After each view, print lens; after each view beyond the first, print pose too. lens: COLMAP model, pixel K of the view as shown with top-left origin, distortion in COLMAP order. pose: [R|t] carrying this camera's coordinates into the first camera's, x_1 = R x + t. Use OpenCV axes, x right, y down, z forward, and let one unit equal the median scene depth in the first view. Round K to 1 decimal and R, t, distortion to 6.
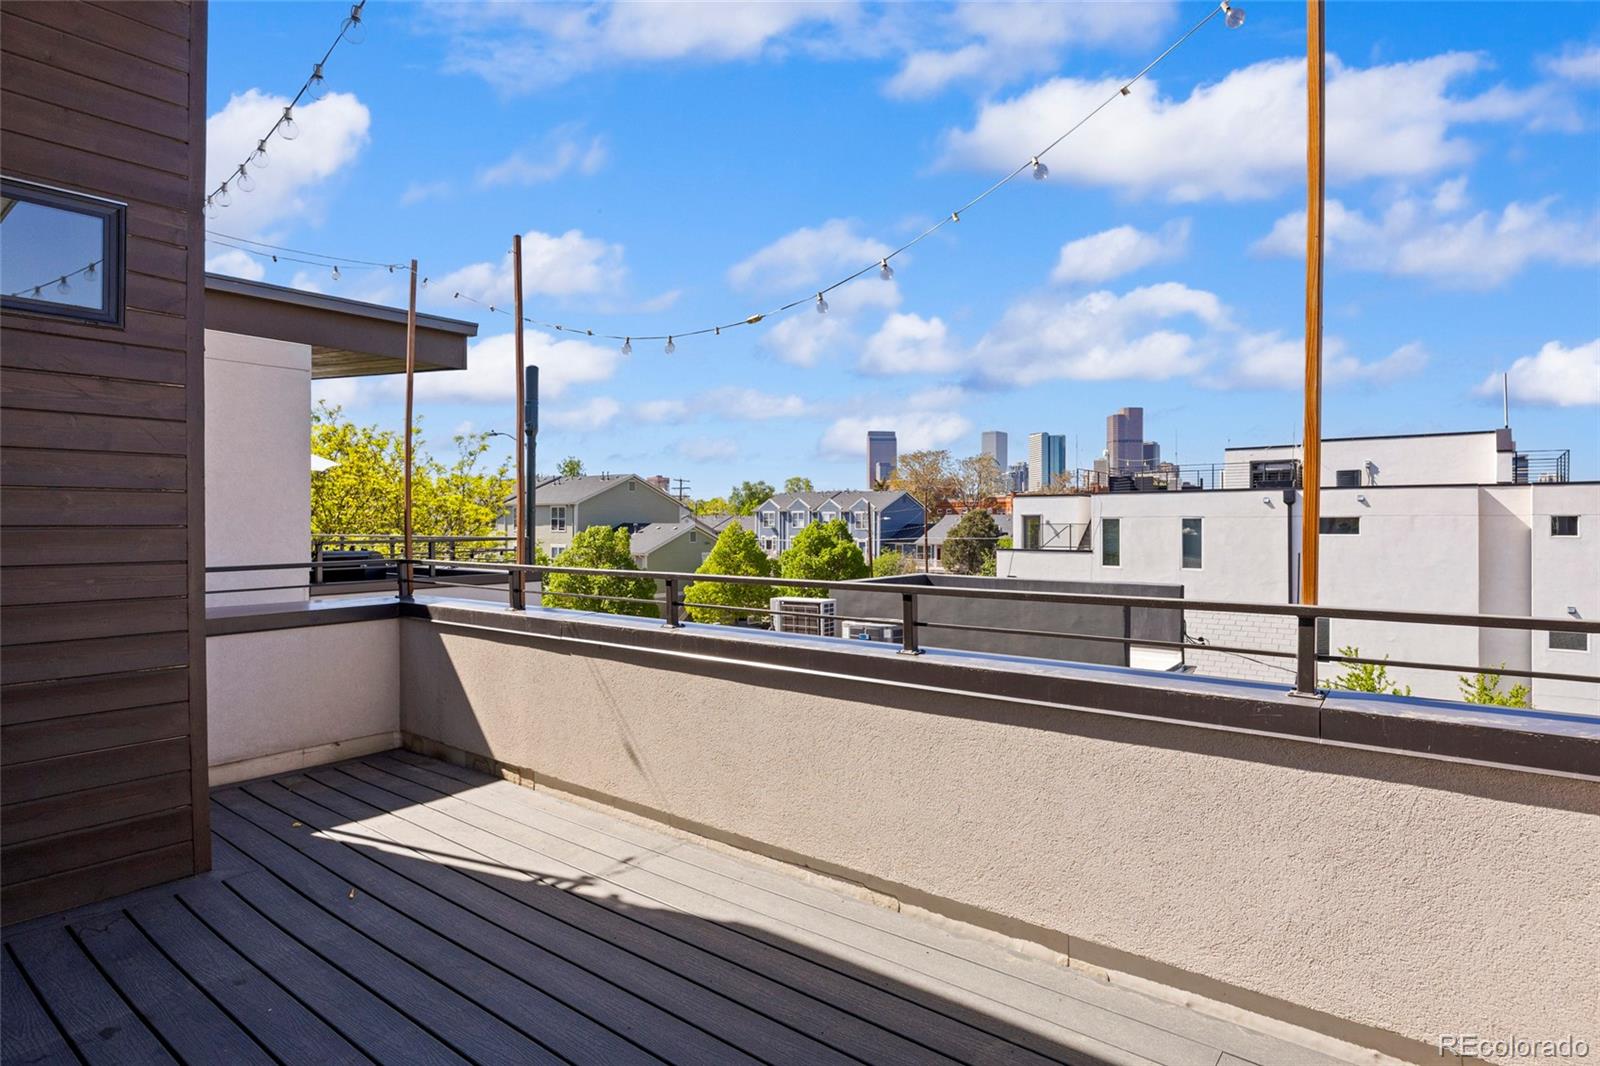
lens RADIAL K [[854.7, 0, 800.8], [0, 854.7, 512.4], [0, 0, 1]] dist [0.002447, -0.000181]
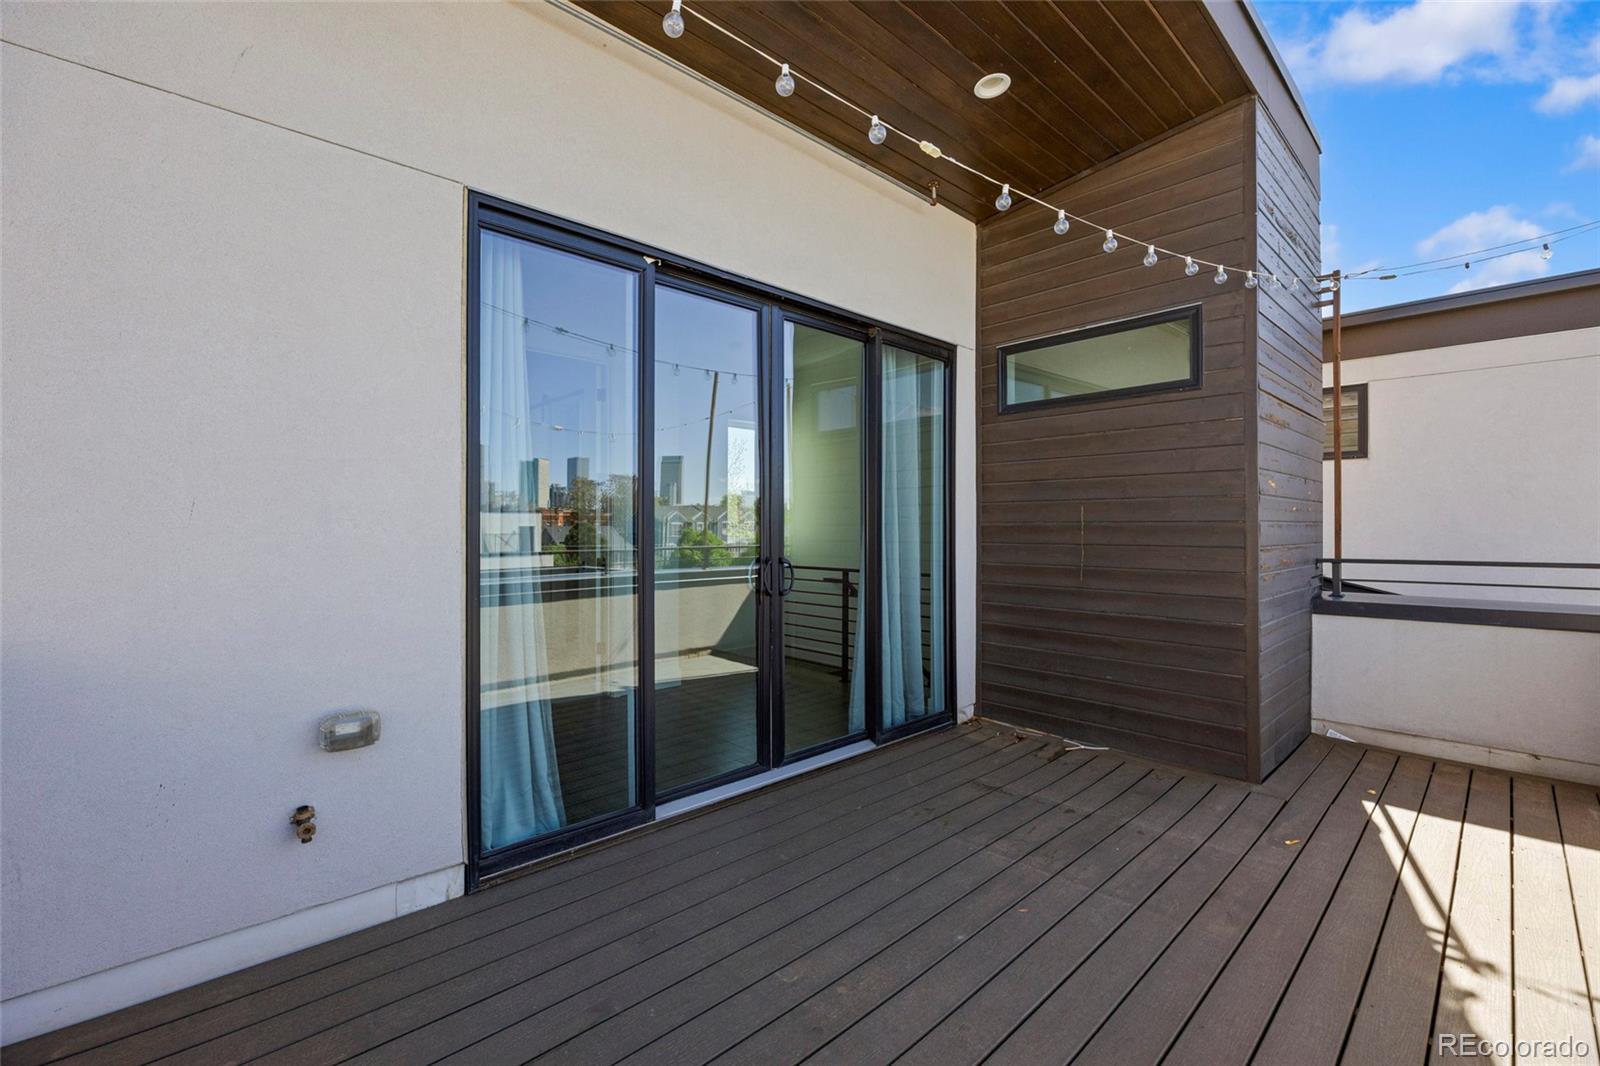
lens RADIAL K [[689.1, 0, 800.1], [0, 689.1, 535.5], [0, 0, 1]] dist [-0.012557, 0.000212]
pose [[-0.147738, 0.014085, -0.988926, 0.325494], [0.011986, 0.999851, 0.012450, 0.010560], [0.988954, -0.010013, -0.147885, 0.335235]]
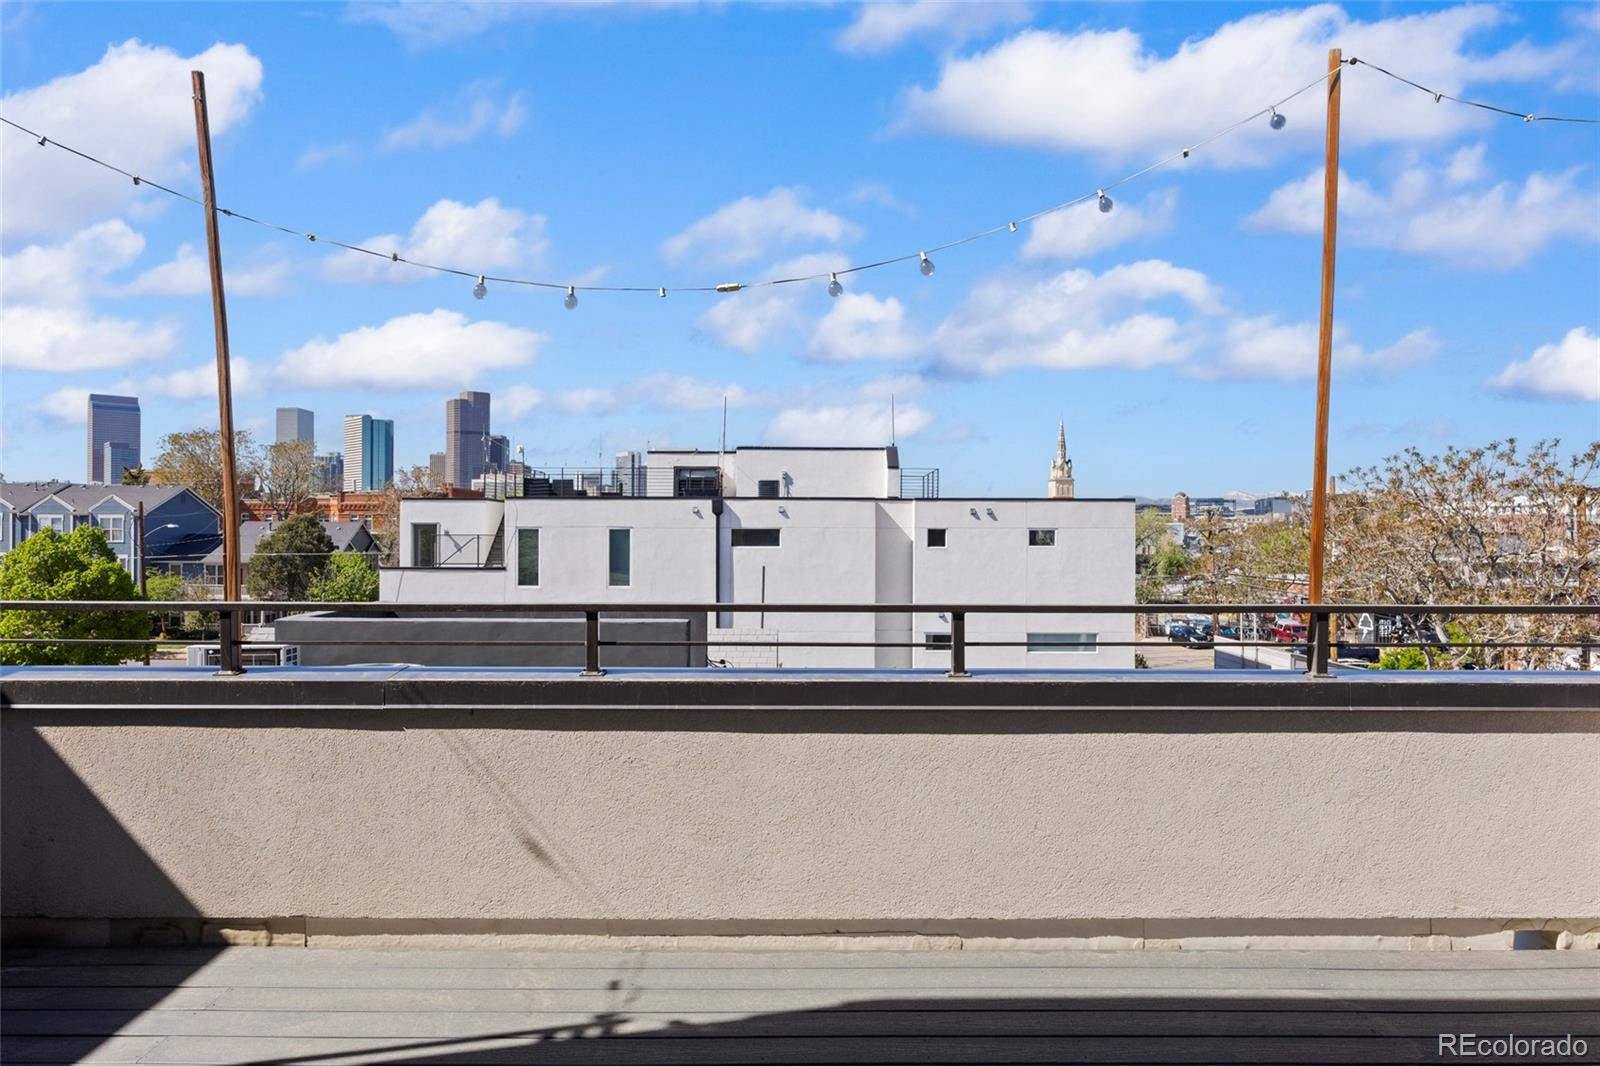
lens RADIAL K [[1076.3, 0, 802.8], [0, 1076.3, 519.8], [0, 0, 1]] dist [0.001260, 0.004270]
pose [[0.780120, 0.010949, 0.625534, -0.504630], [-0.010936, 0.999933, -0.003862, -0.000816], [-0.625535, -0.003828, 0.780187, 0.119267]]
